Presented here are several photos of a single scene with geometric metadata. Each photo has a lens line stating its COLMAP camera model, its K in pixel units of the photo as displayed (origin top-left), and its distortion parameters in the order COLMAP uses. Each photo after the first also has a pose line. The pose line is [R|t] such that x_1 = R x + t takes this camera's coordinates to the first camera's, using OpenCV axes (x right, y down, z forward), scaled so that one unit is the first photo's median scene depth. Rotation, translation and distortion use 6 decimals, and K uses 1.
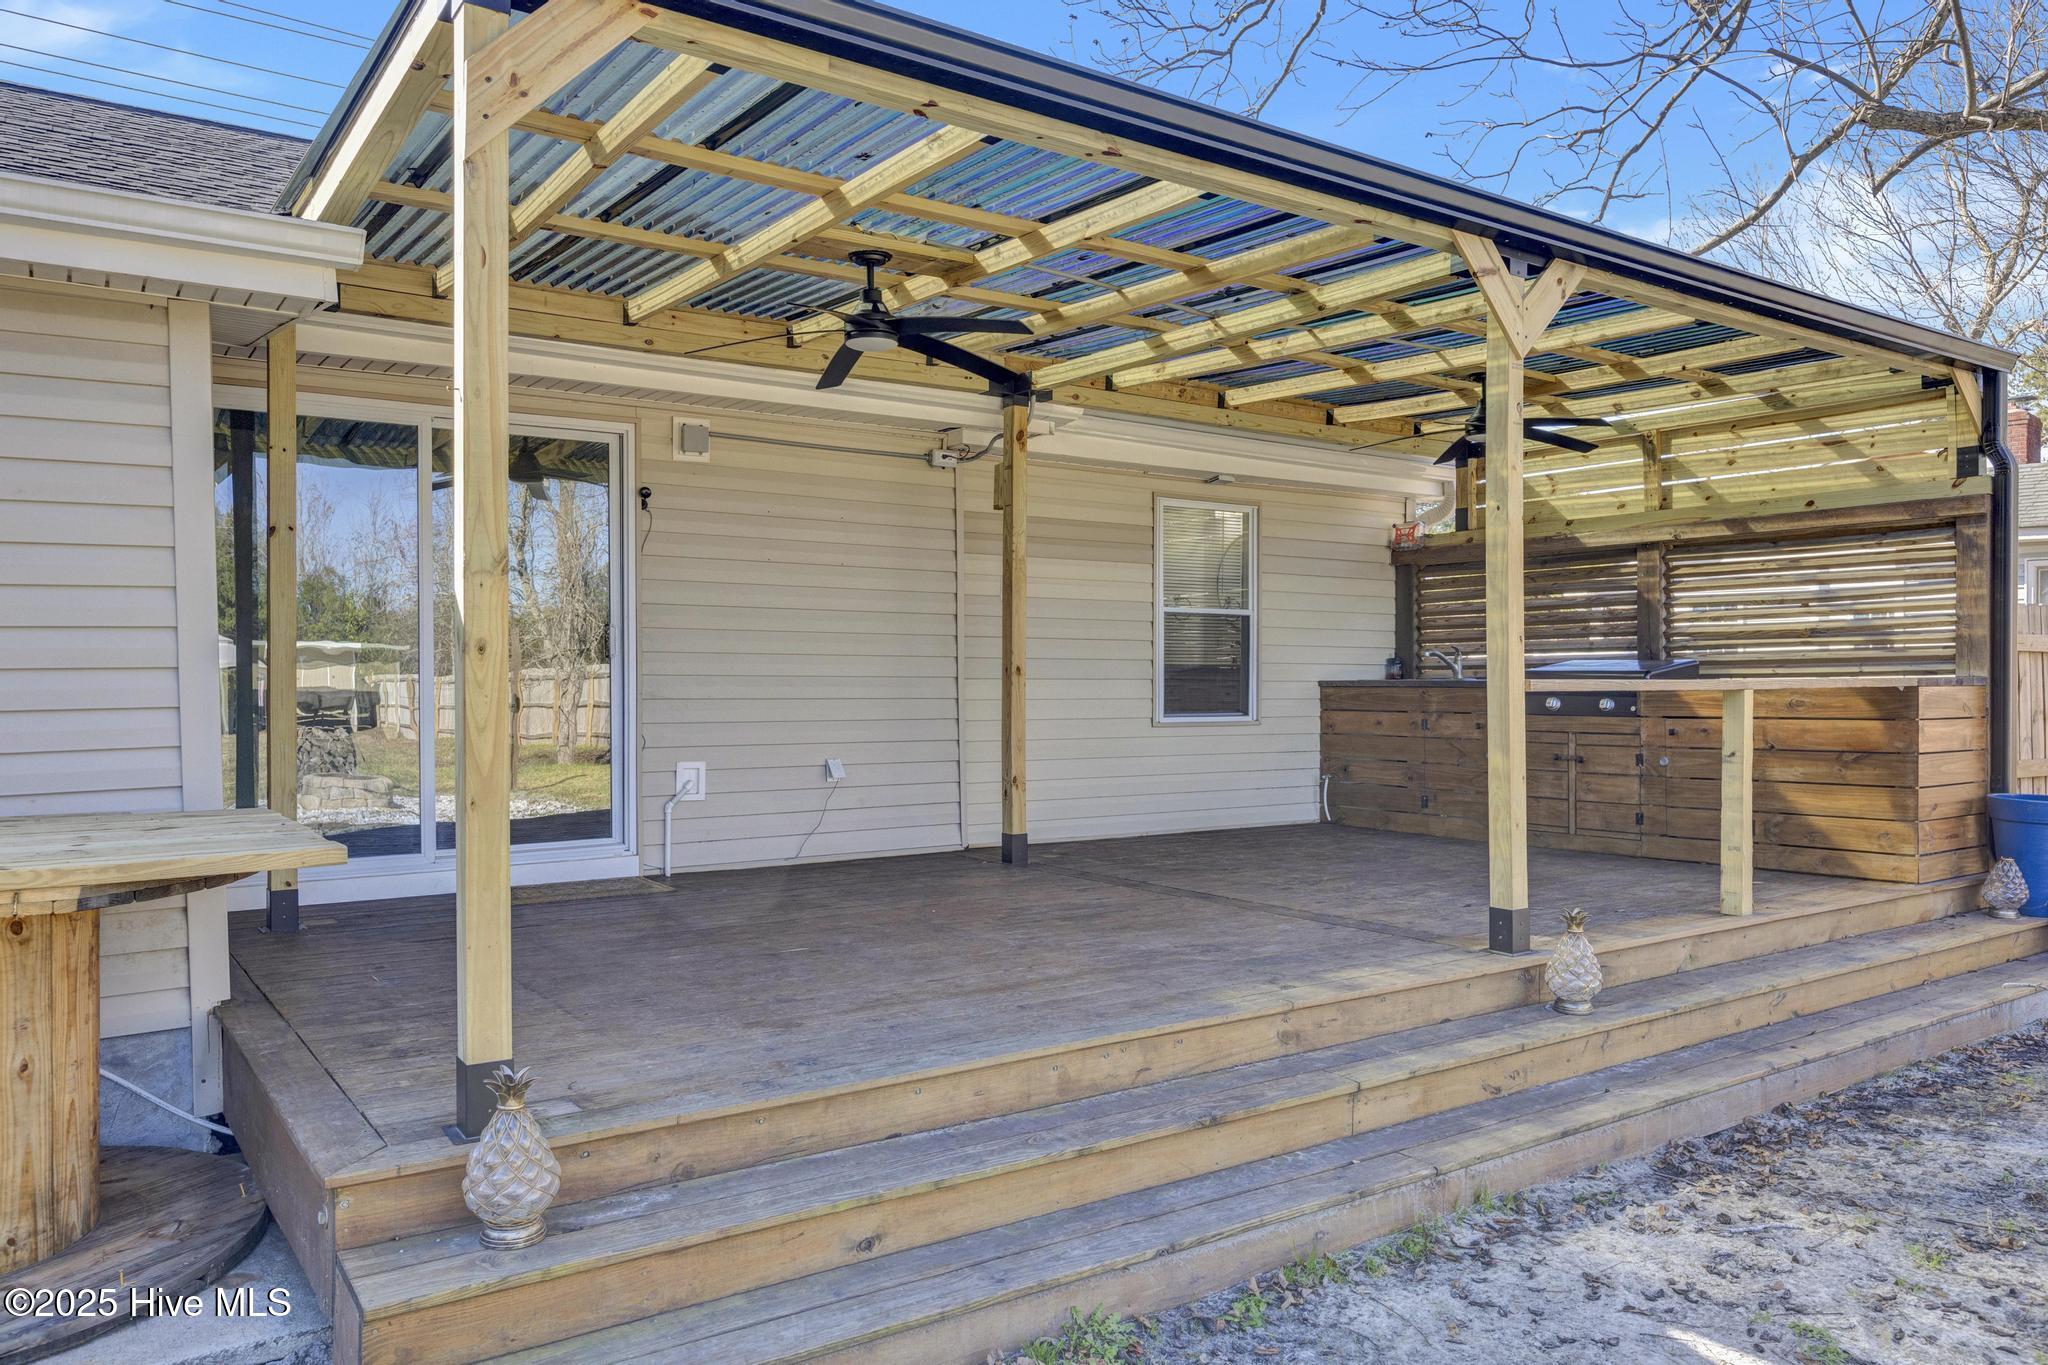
lens RADIAL K [[1494.4, 0, 1018.8], [0, 1494.4, 687.2], [0, 0, 1]] dist [0.089421, 0.006815]
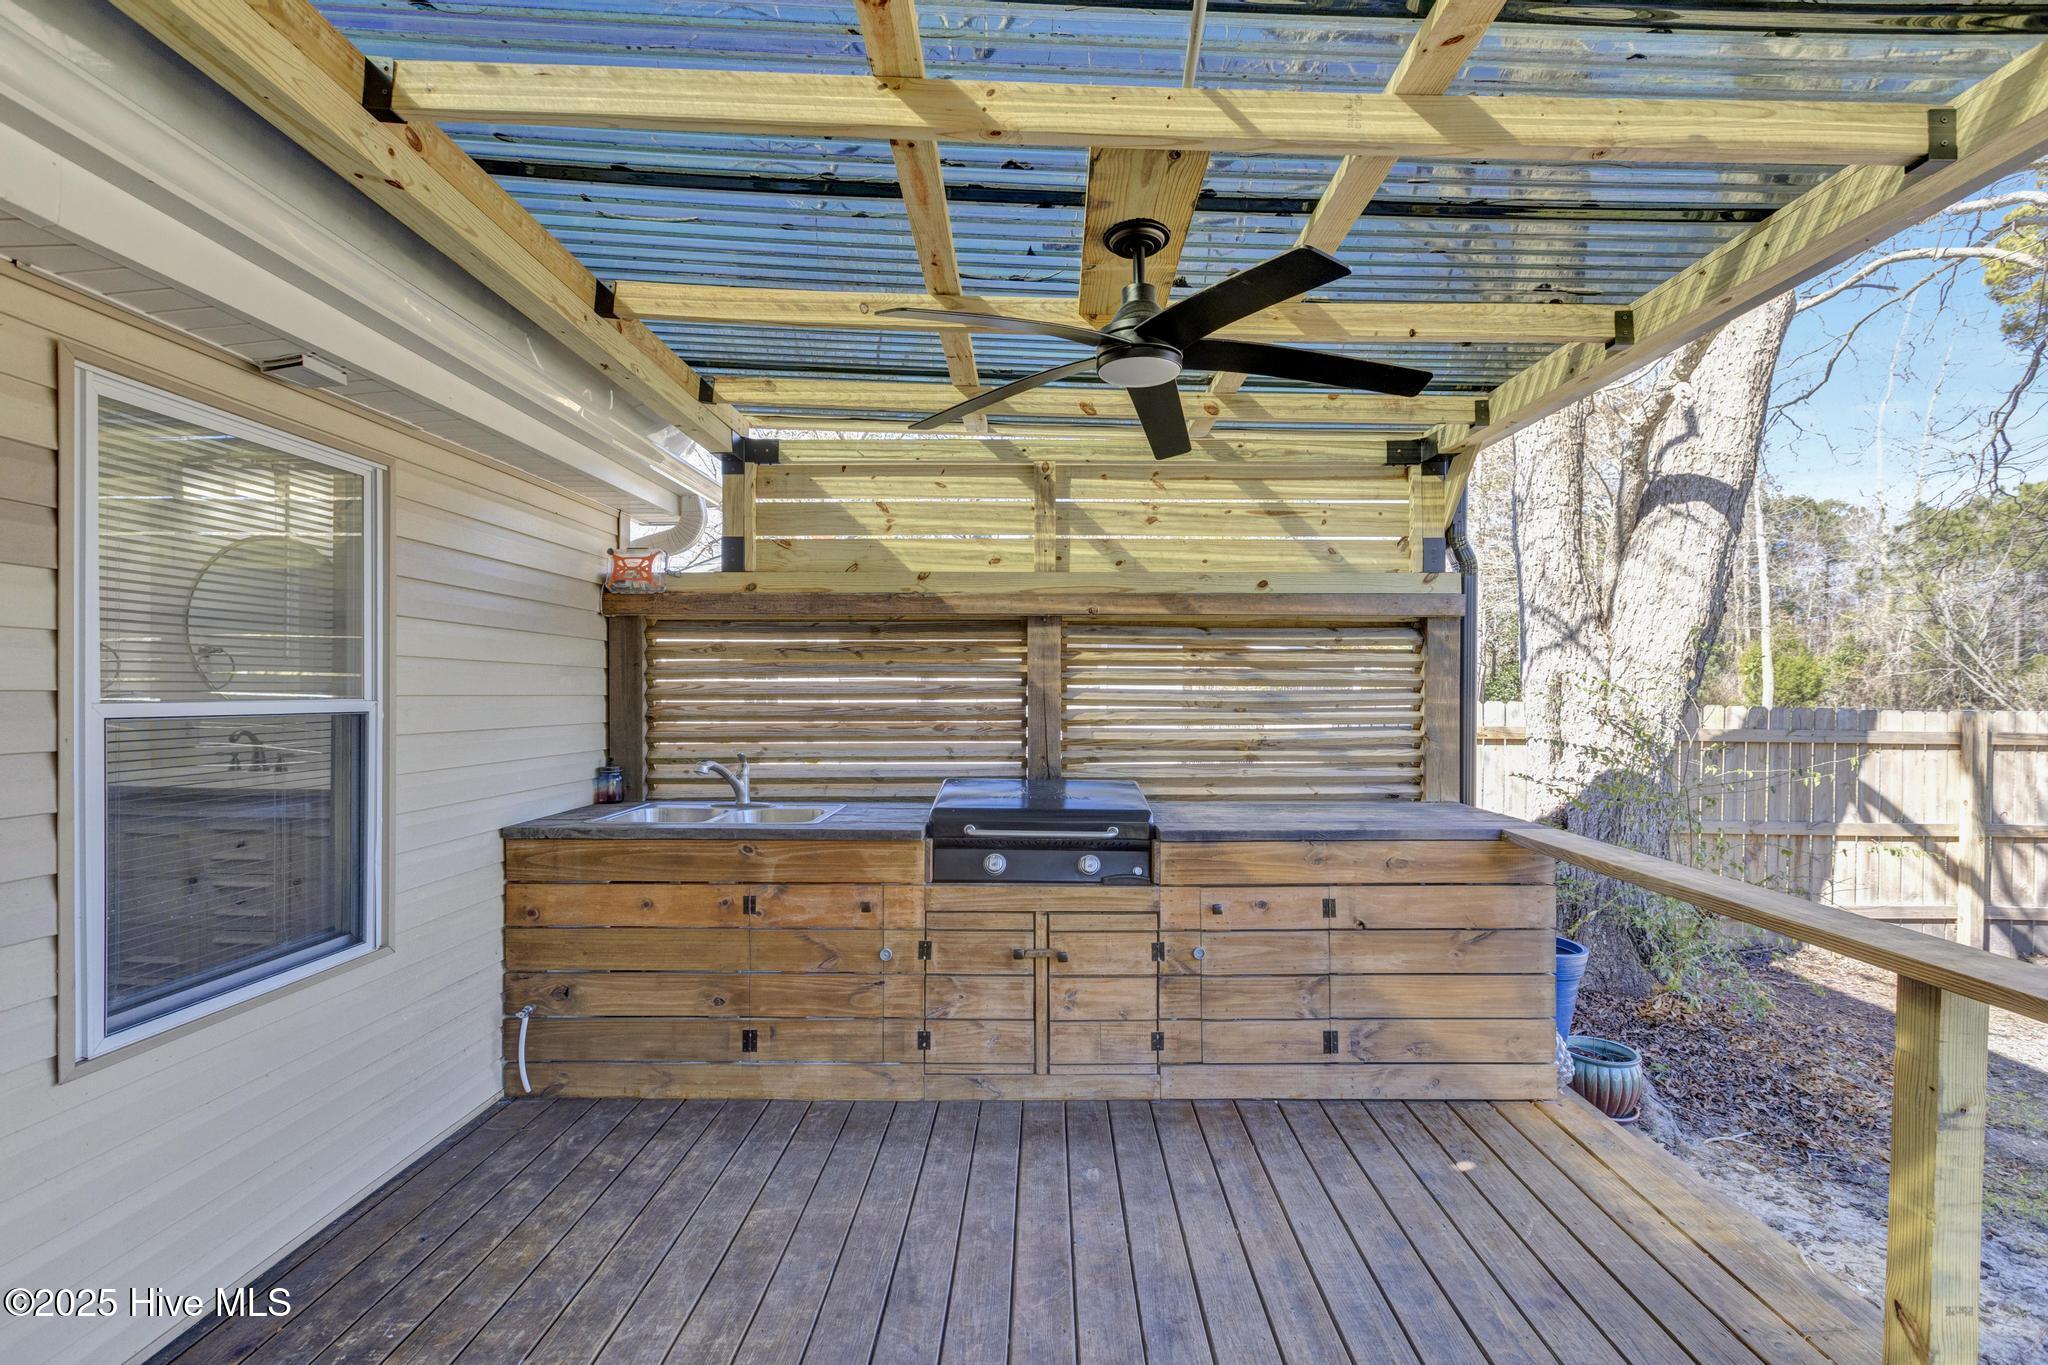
lens RADIAL K [[908.6, 0, 1027.1], [0, 908.6, 692.0], [0, 0, 1]] dist [-0.004681, 0.000009]
pose [[0.575495, -0.002120, 0.817803, 0.053898], [0.000651, 0.999998, 0.002134, -0.059423], [-0.817805, -0.000695, 0.575494, 0.760109]]
